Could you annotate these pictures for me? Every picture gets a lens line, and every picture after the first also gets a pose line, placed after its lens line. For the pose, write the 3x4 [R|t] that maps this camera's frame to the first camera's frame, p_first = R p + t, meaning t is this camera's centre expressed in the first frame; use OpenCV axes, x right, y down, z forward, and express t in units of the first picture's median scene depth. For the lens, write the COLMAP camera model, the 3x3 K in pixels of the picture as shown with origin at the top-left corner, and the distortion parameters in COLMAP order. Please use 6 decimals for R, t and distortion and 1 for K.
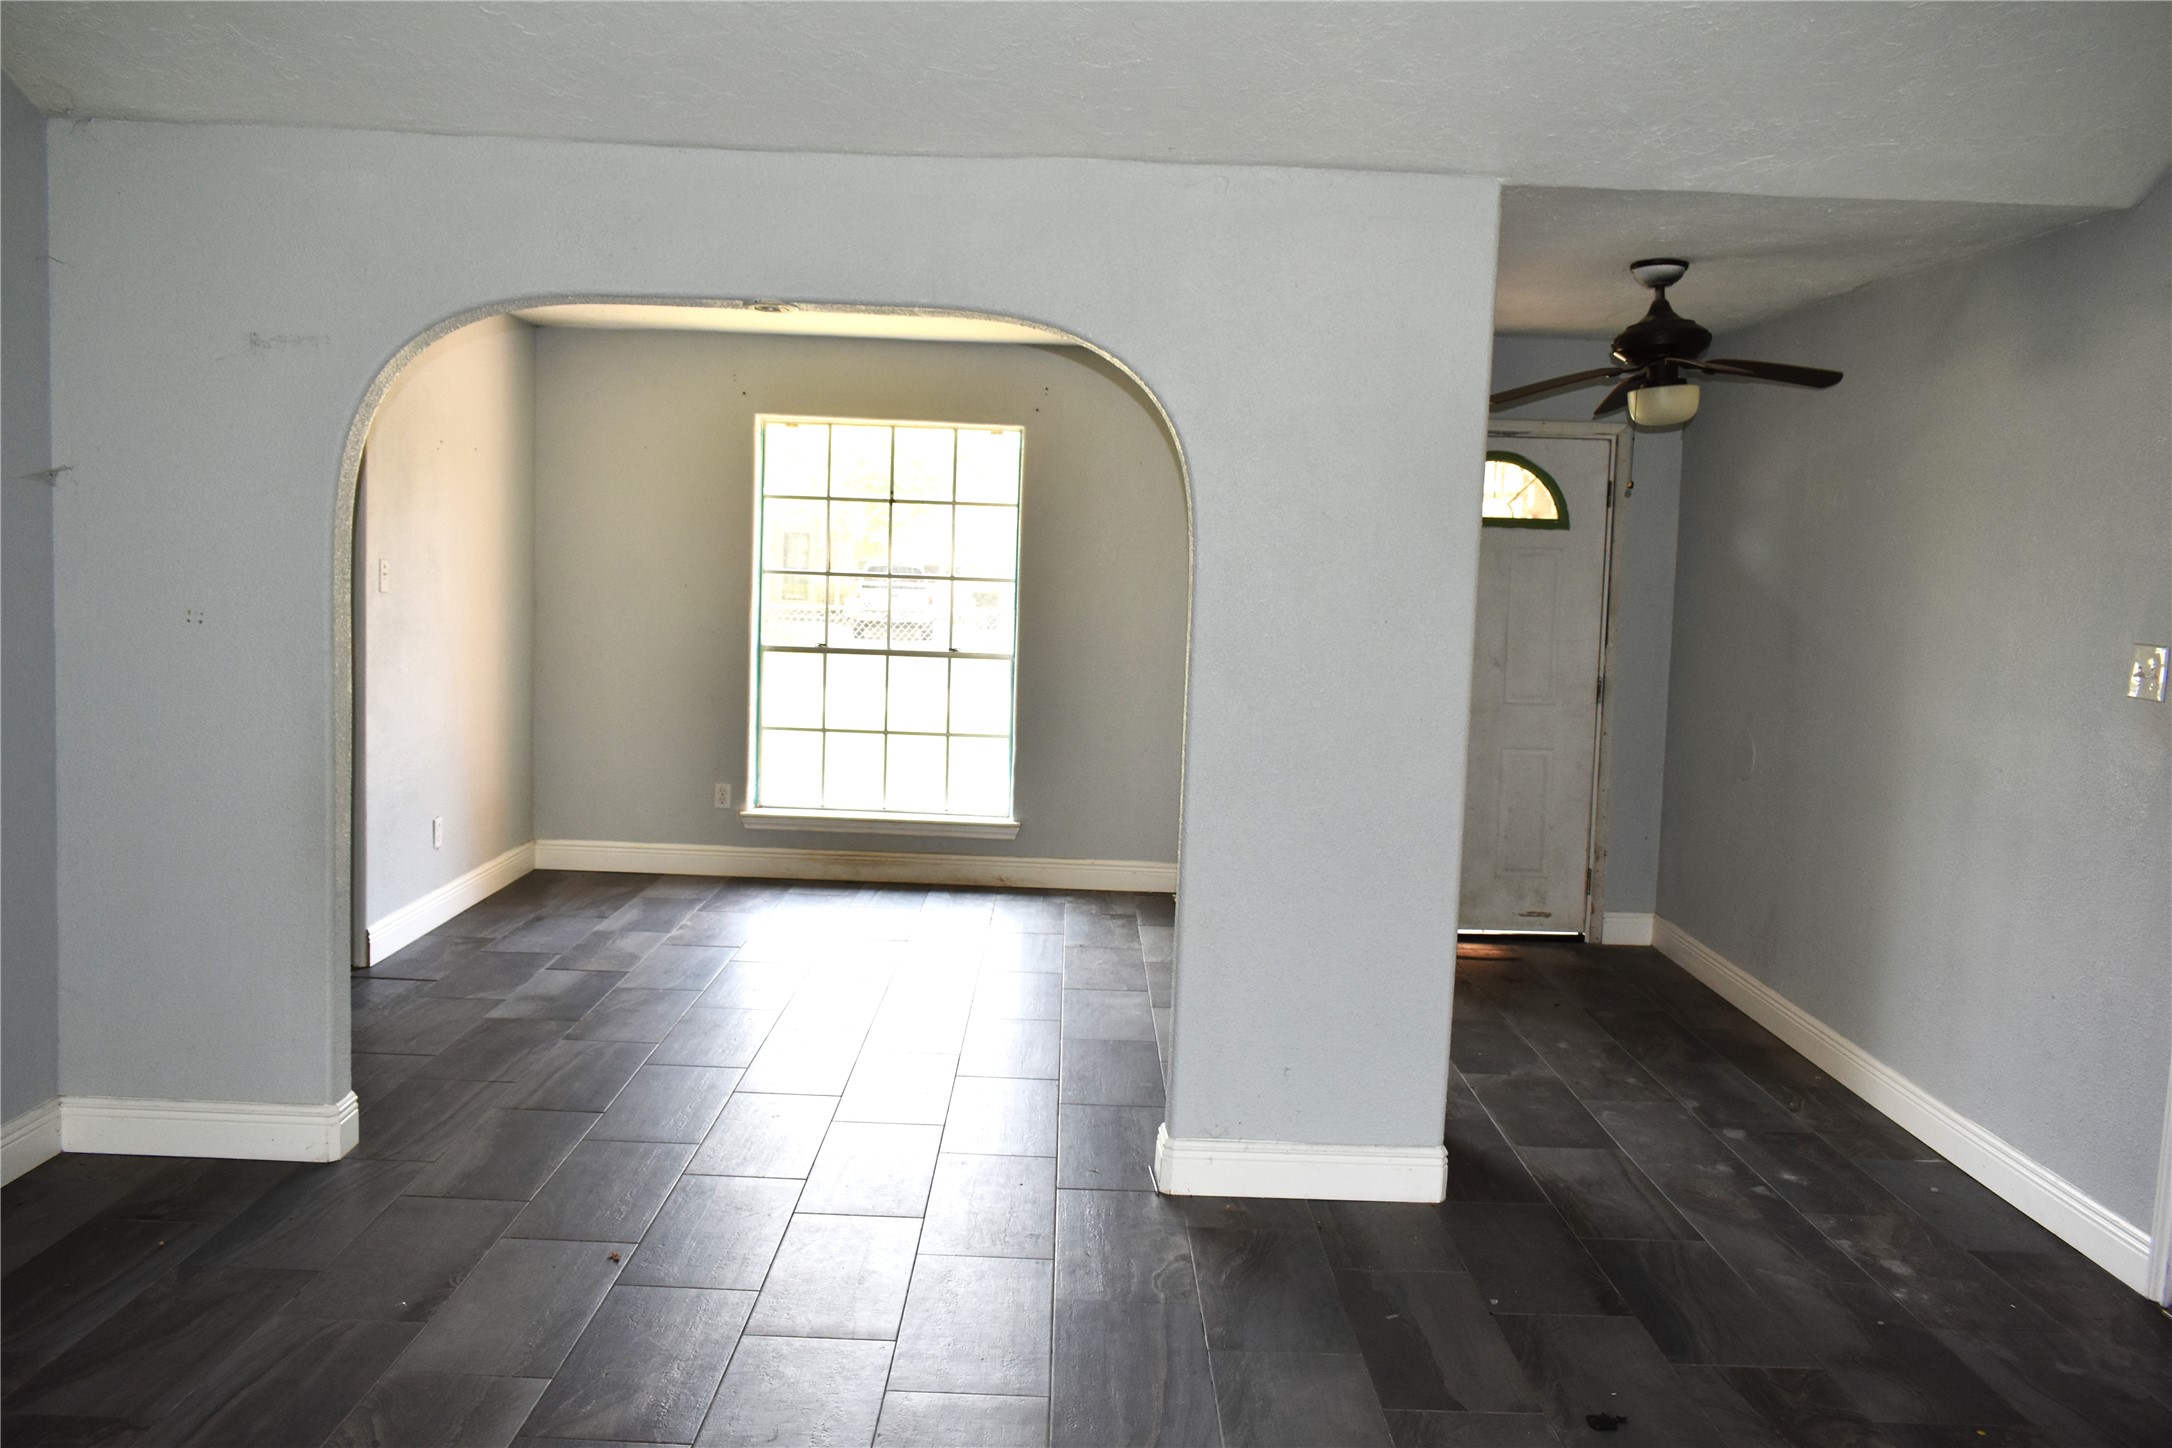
lens RADIAL K [[1671.2, 0, 1083.1], [0, 1671.2, 721.1], [0, 0, 1]] dist [-0.021446, 0.013602]
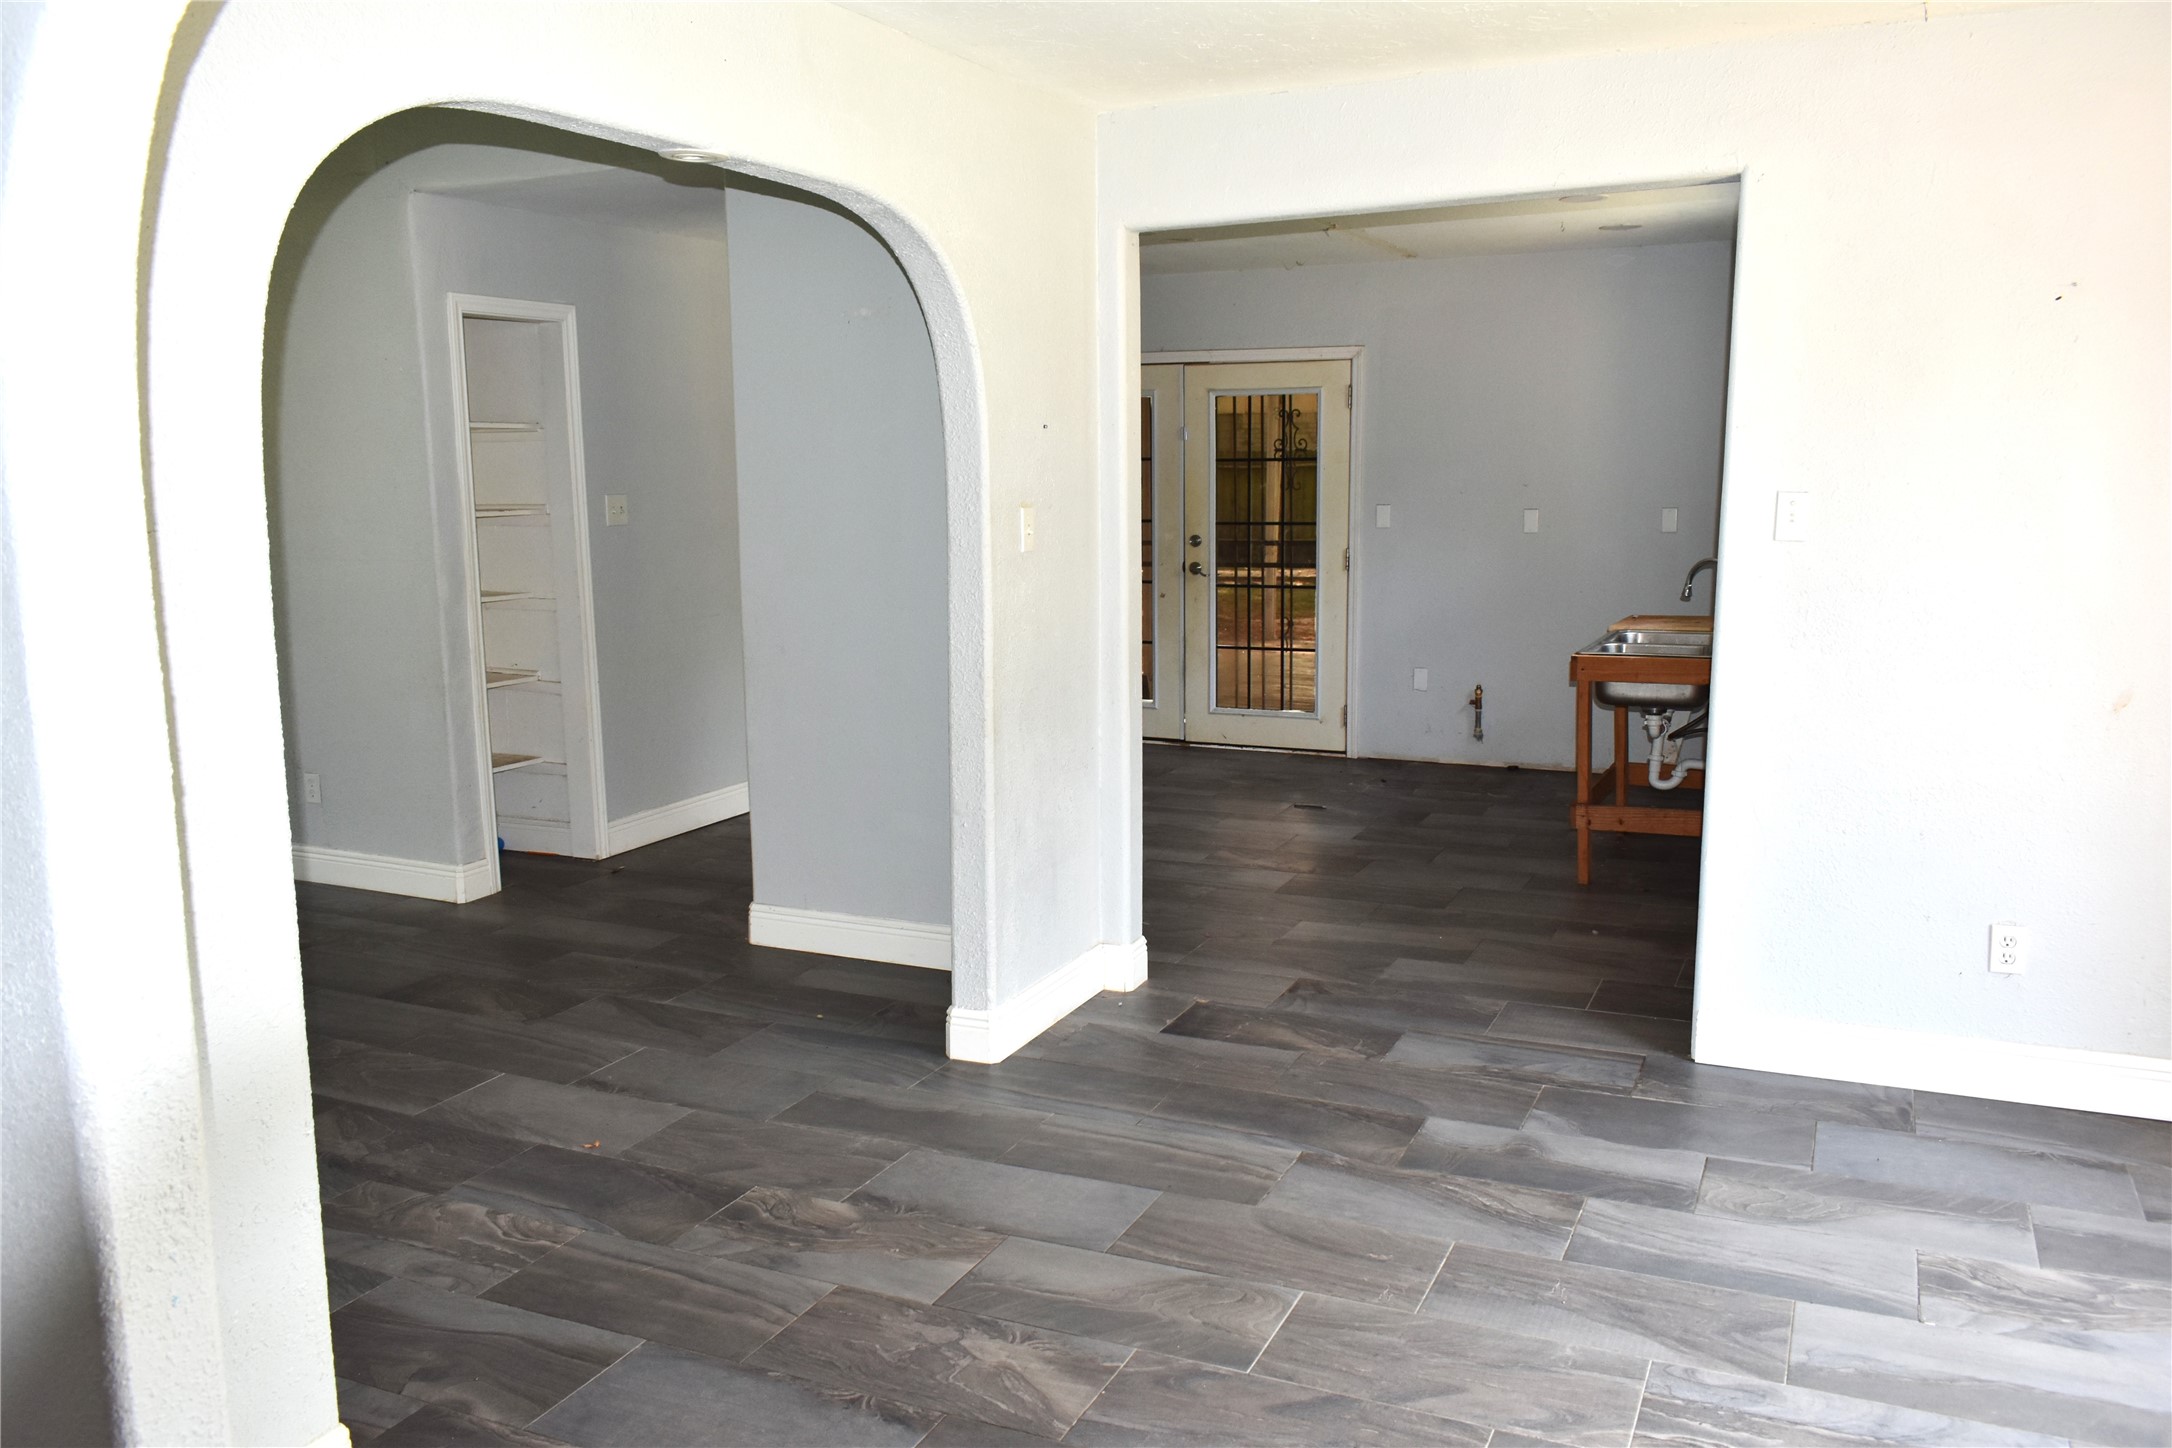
lens RADIAL K [[1666.6, 0, 1088.4], [0, 1666.6, 722.3], [0, 0, 1]] dist [-0.023221, 0.014411]
pose [[-0.427339, 0.110821, -0.897274, 0.350962], [-0.087691, 0.982699, 0.163136, -0.101594], [0.899829, 0.148397, -0.410228, 1.158925]]
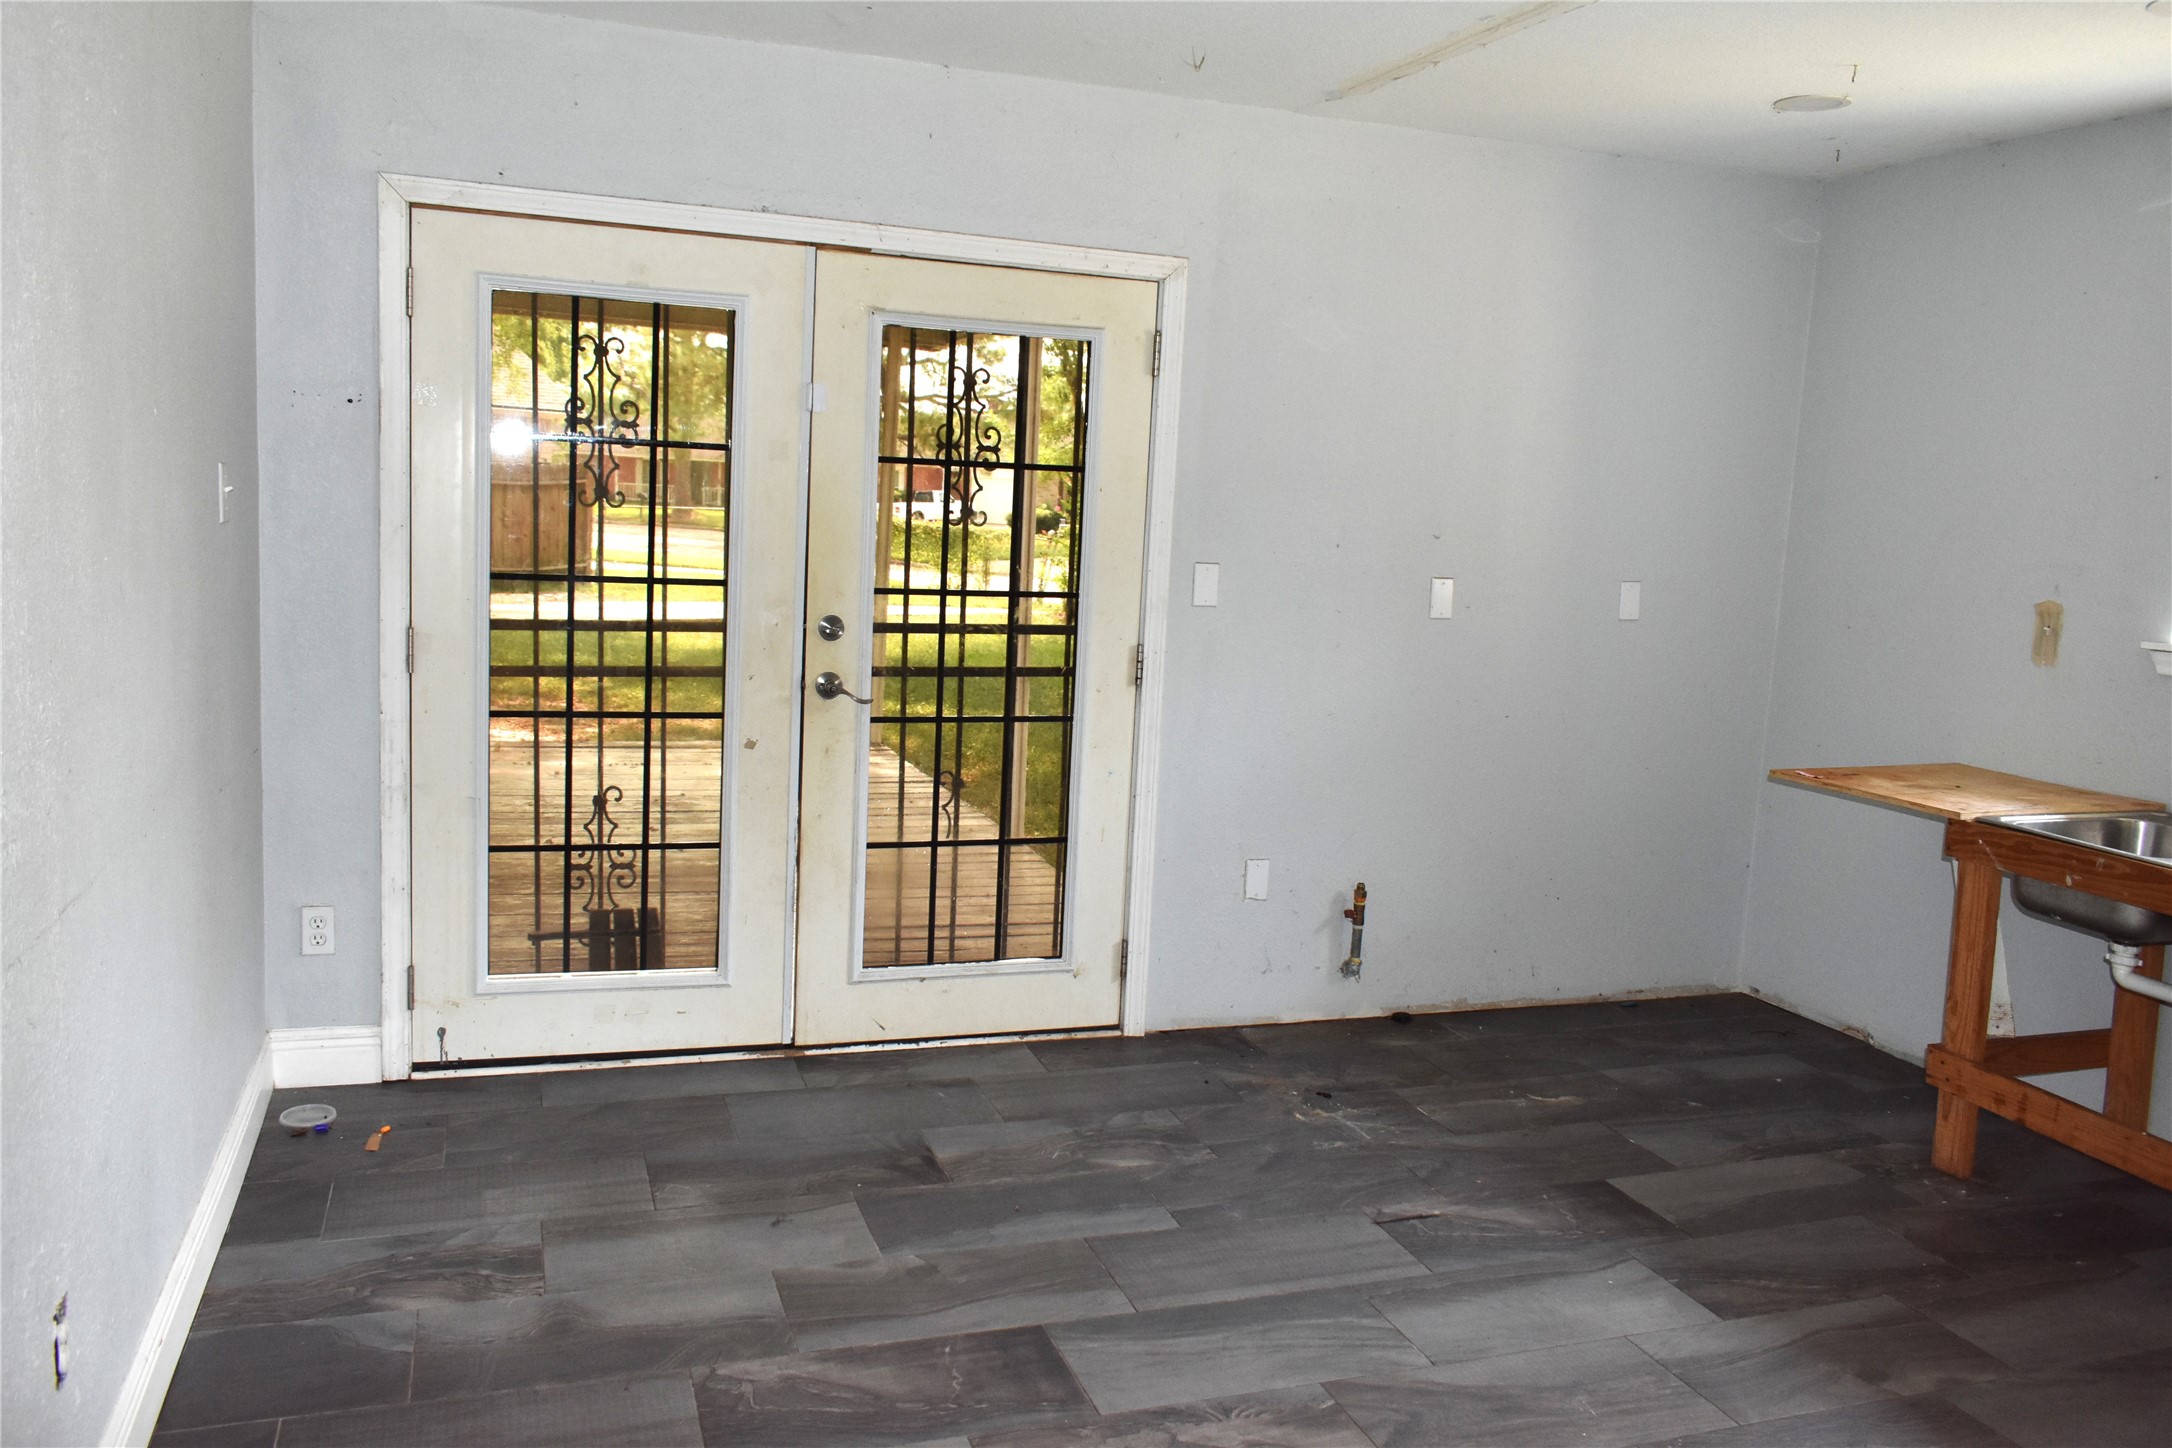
lens RADIAL K [[1671.2, 0, 1083.1], [0, 1671.2, 721.1], [0, 0, 1]] dist [-0.021446, 0.013602]
pose [[0.322316, 0.104774, -0.940816, -0.432626], [-0.121224, 0.990242, 0.068748, -0.042054], [0.938838, 0.091891, 0.331872, 0.392877]]
